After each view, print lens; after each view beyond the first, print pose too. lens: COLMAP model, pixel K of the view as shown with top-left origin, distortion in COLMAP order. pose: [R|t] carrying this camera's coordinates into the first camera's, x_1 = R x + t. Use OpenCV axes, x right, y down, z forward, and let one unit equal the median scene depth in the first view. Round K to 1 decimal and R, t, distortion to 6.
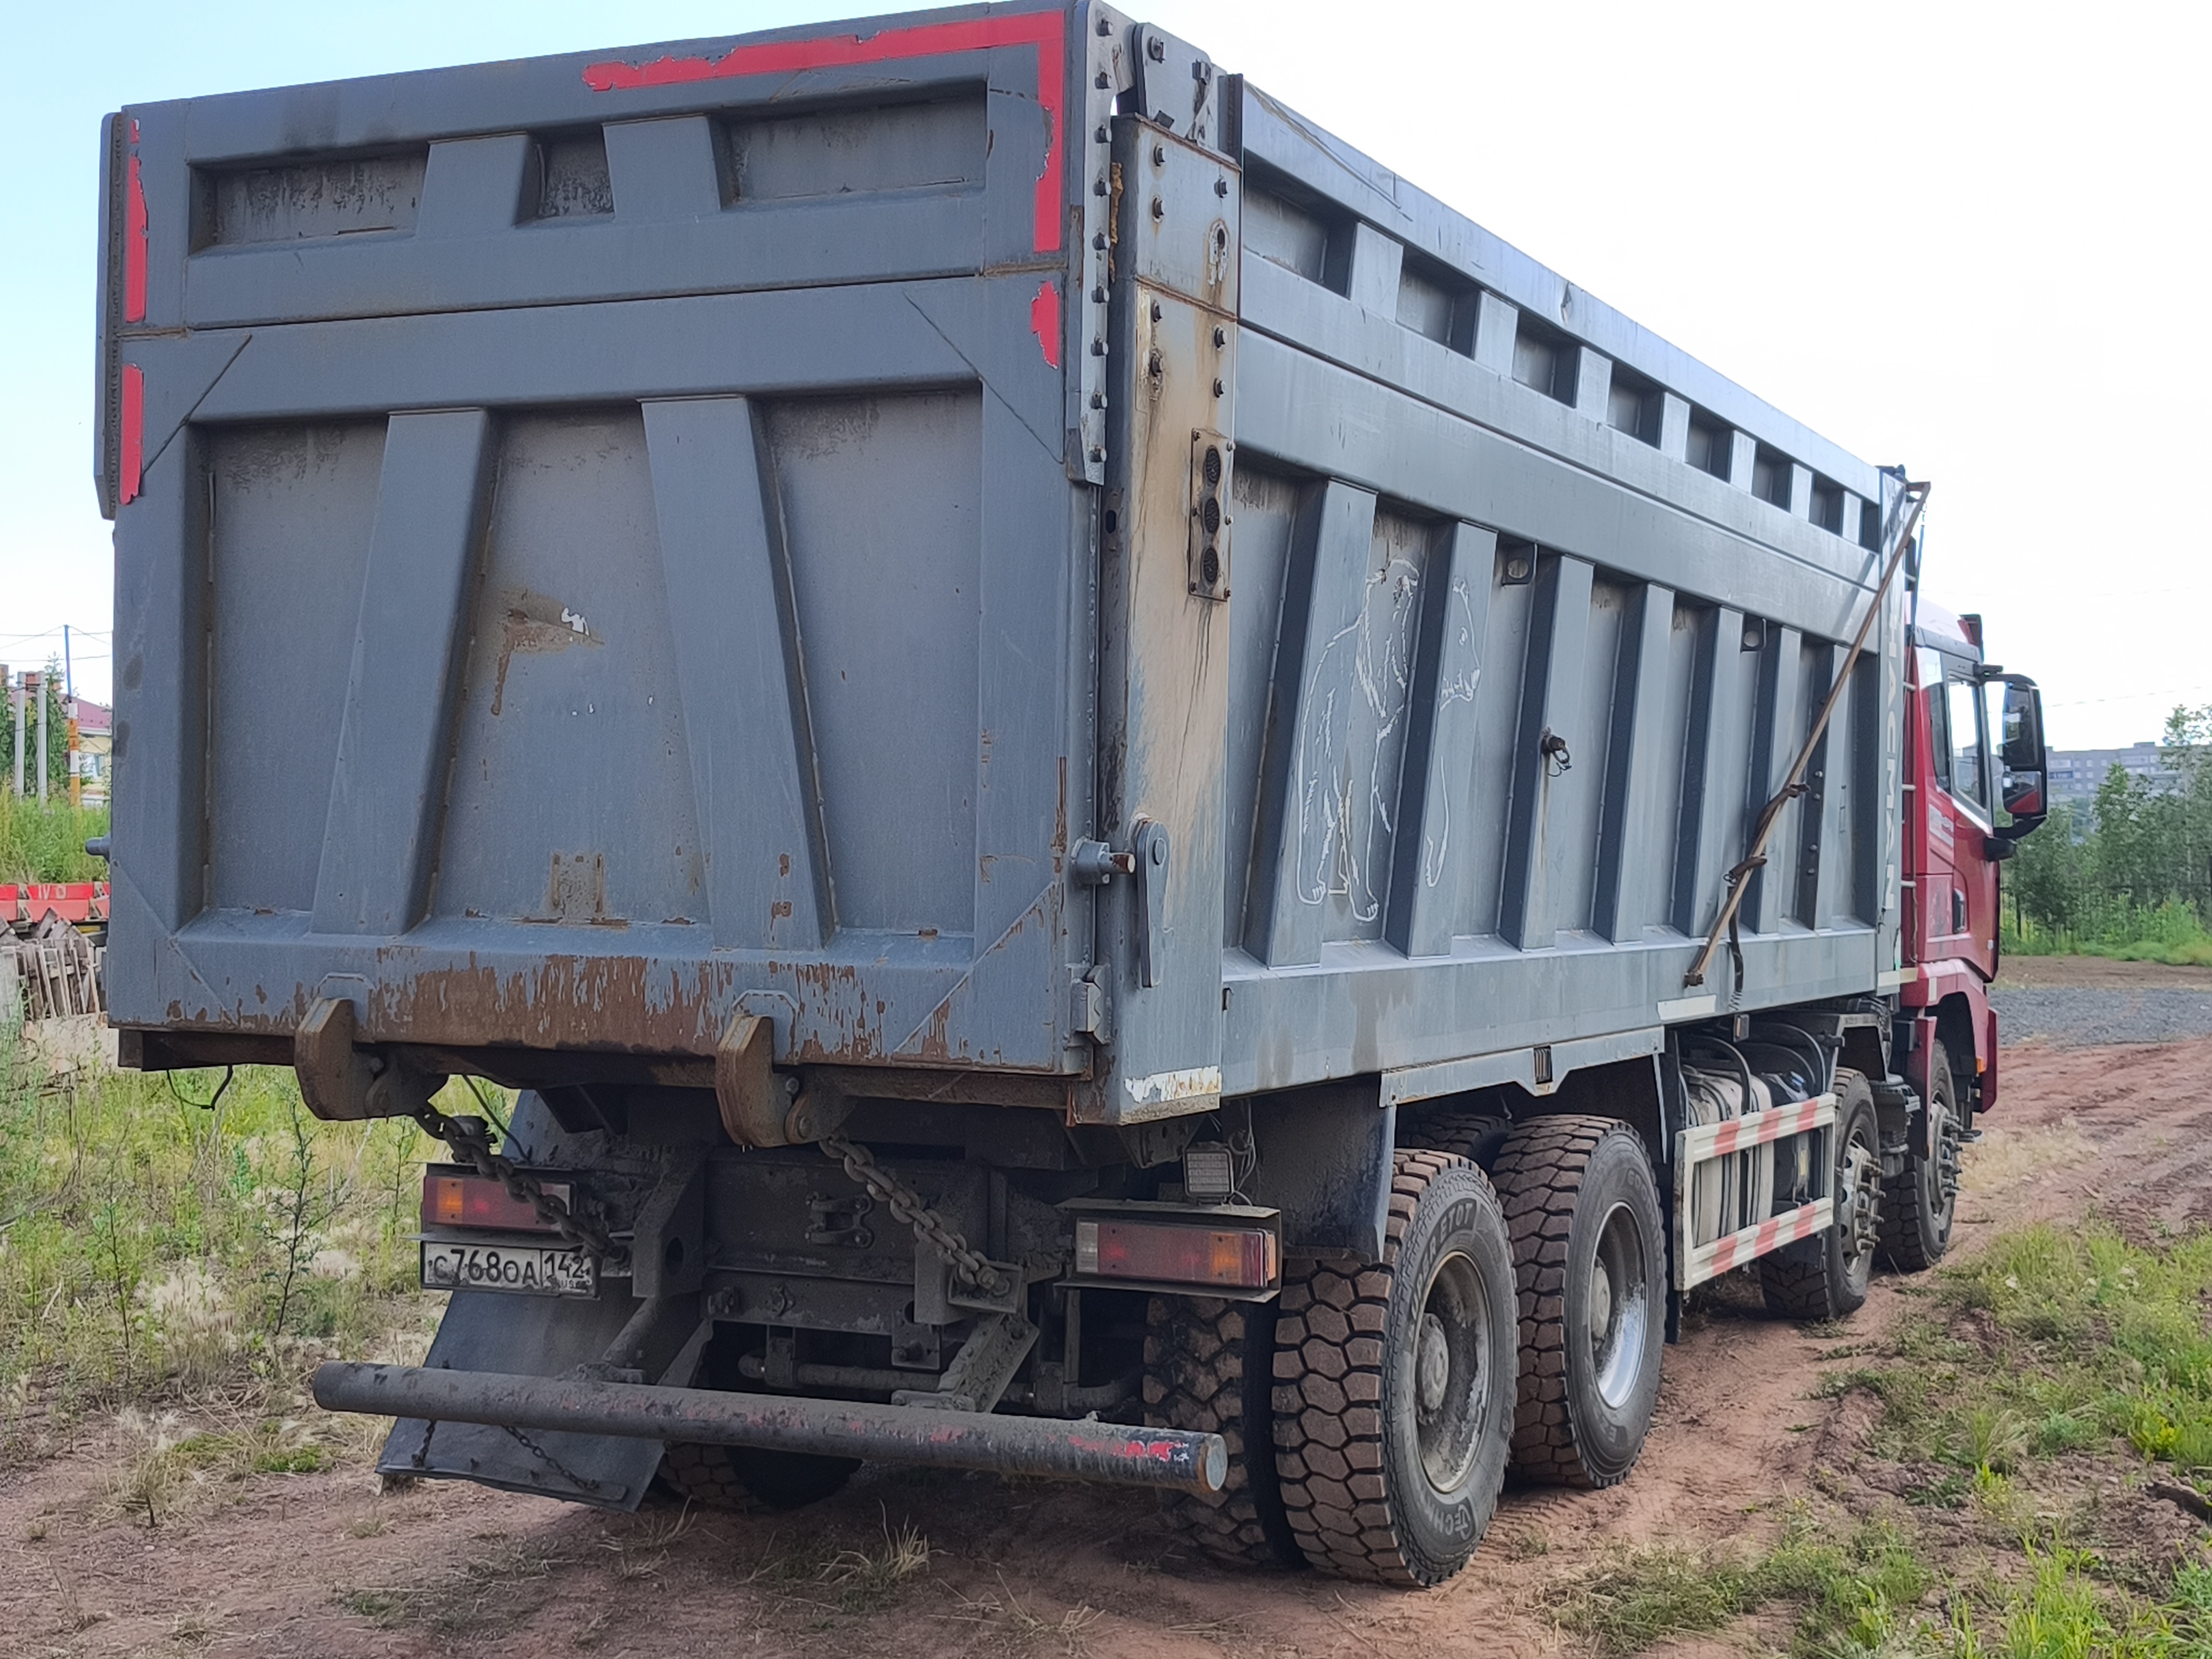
lens RADIAL K [[2934.7, 0, 1236.2], [0, 2934.7, 935.9], [0, 0, 1]] dist [0.216722, -0.682988]
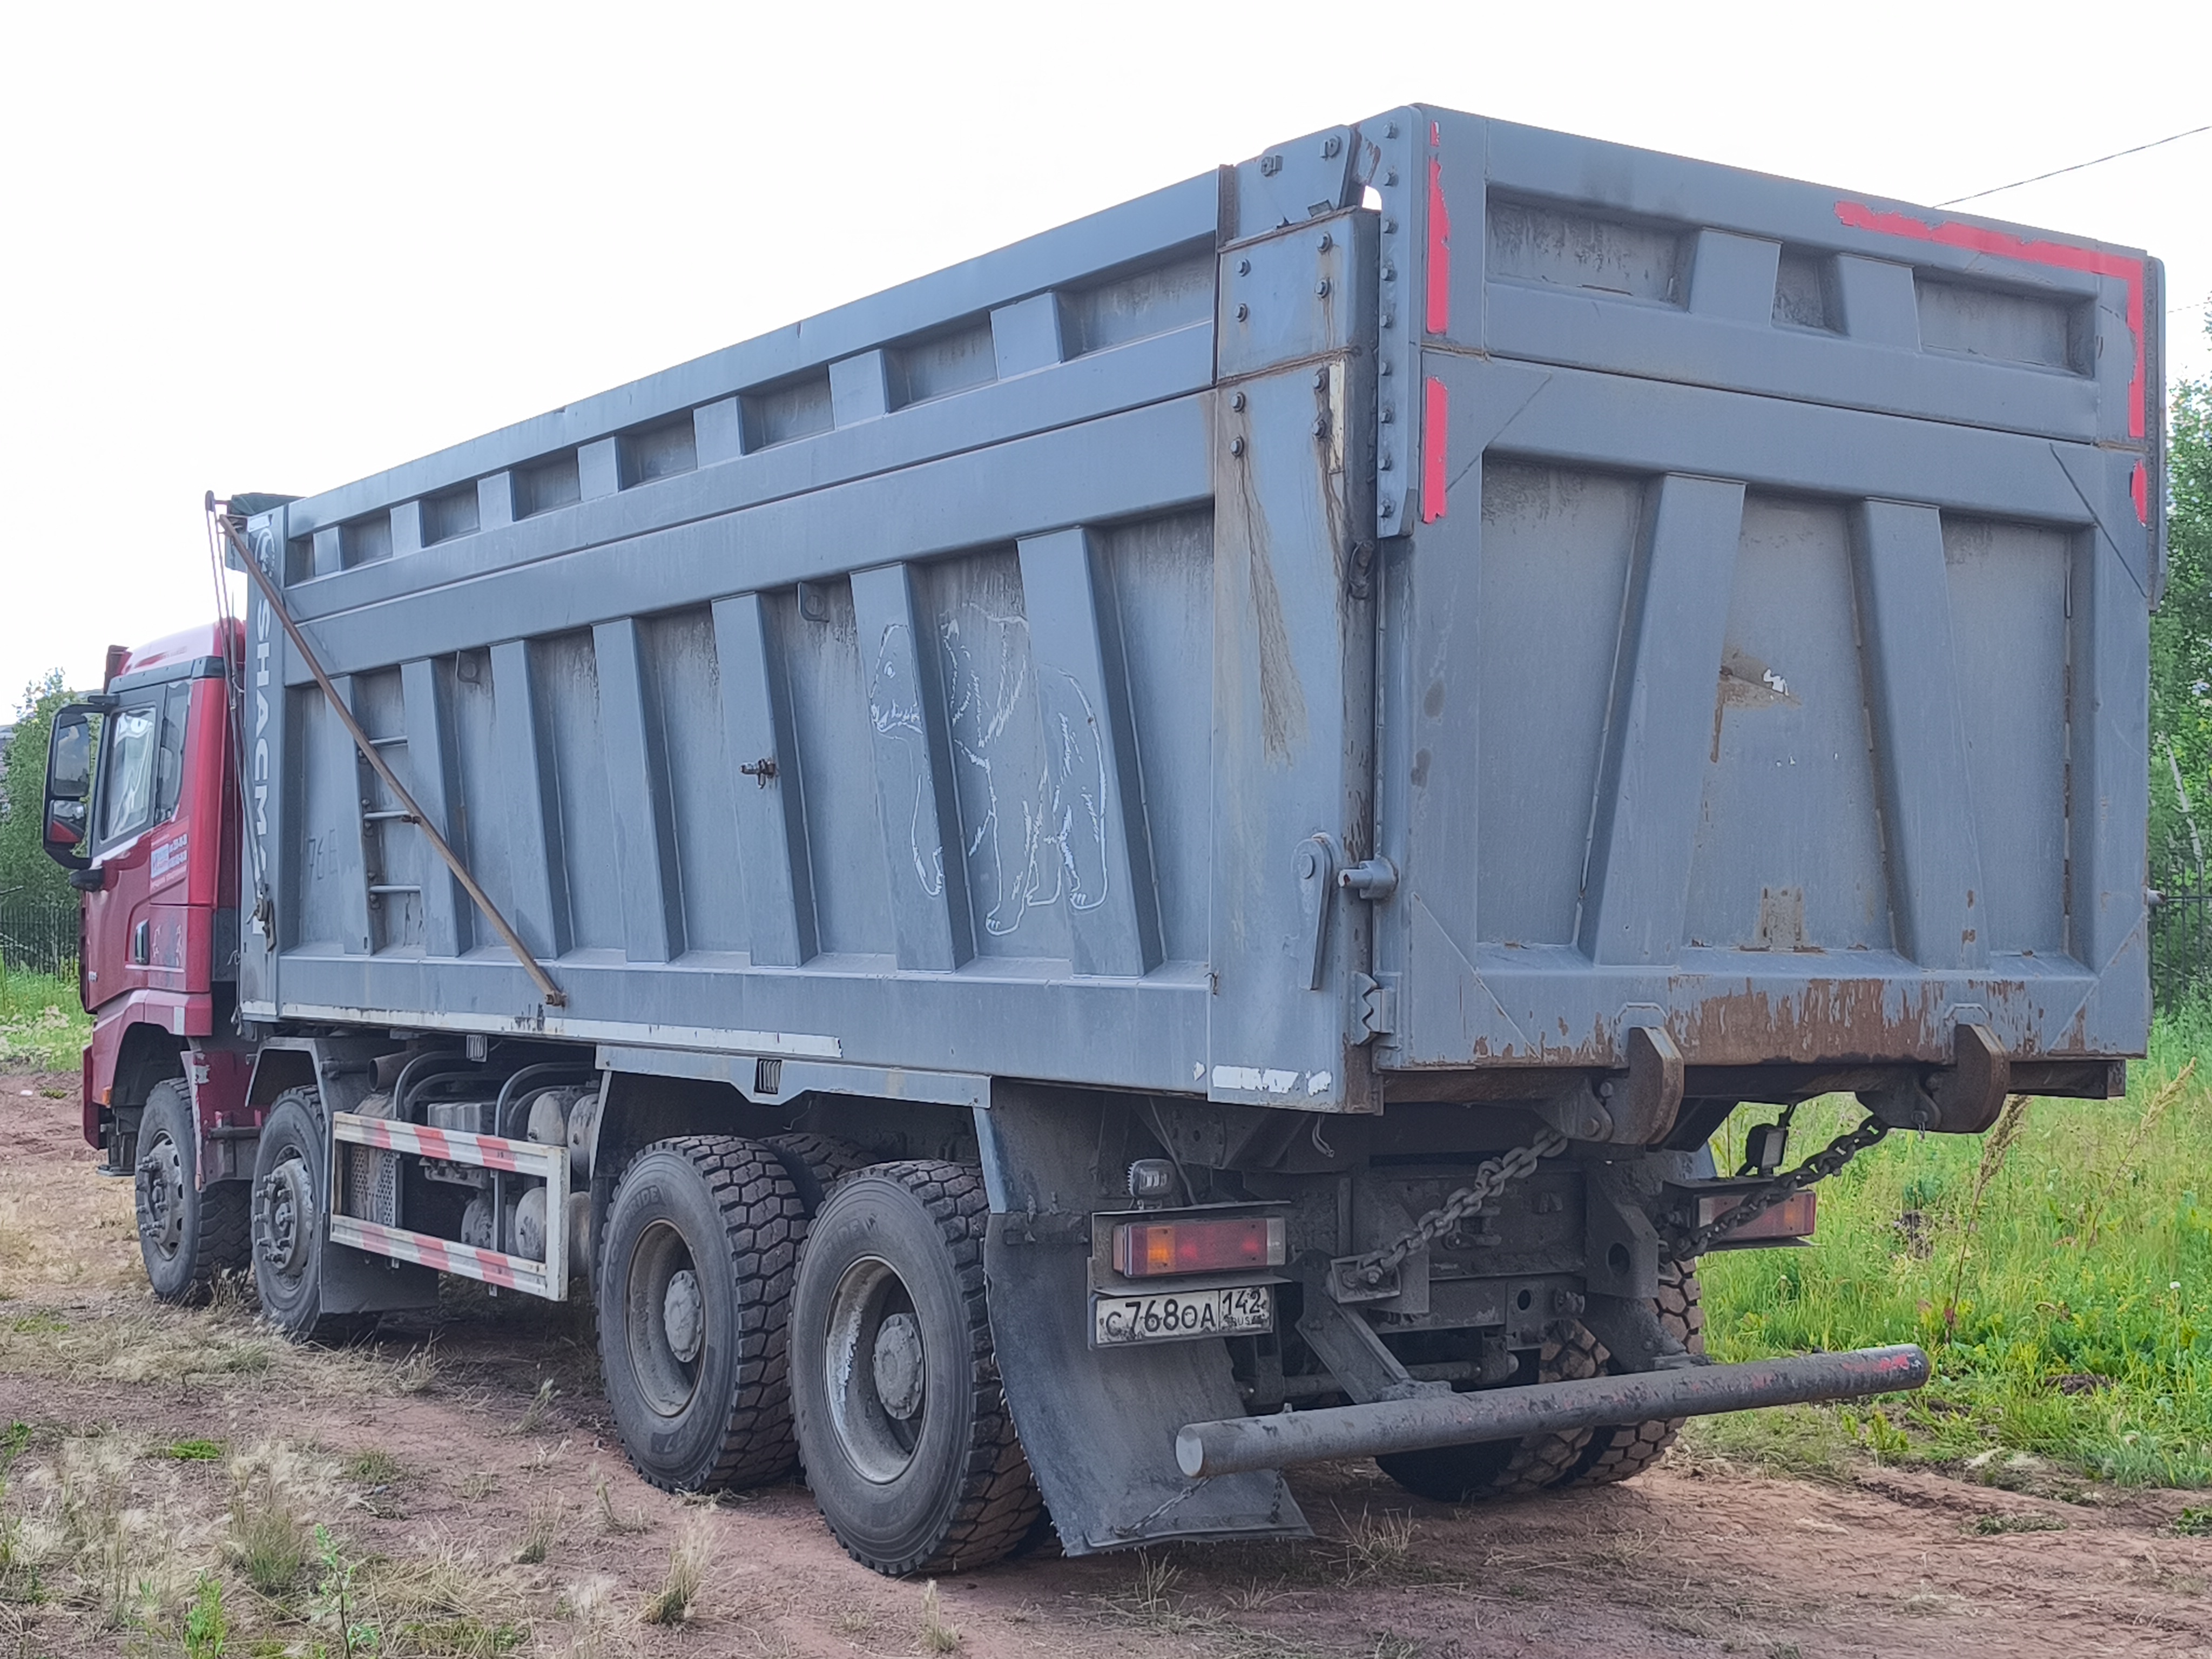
lens RADIAL K [[2890.6, 0, 1109.1], [0, 2890.6, 914.5], [0, 0, 1]] dist [0.156614, -0.020950]
pose [[0.530956, -0.003238, 0.847393, -1.241547], [0.018325, 0.999803, -0.007662, -0.013660], [-0.847201, 0.019596, 0.530911, 0.604690]]
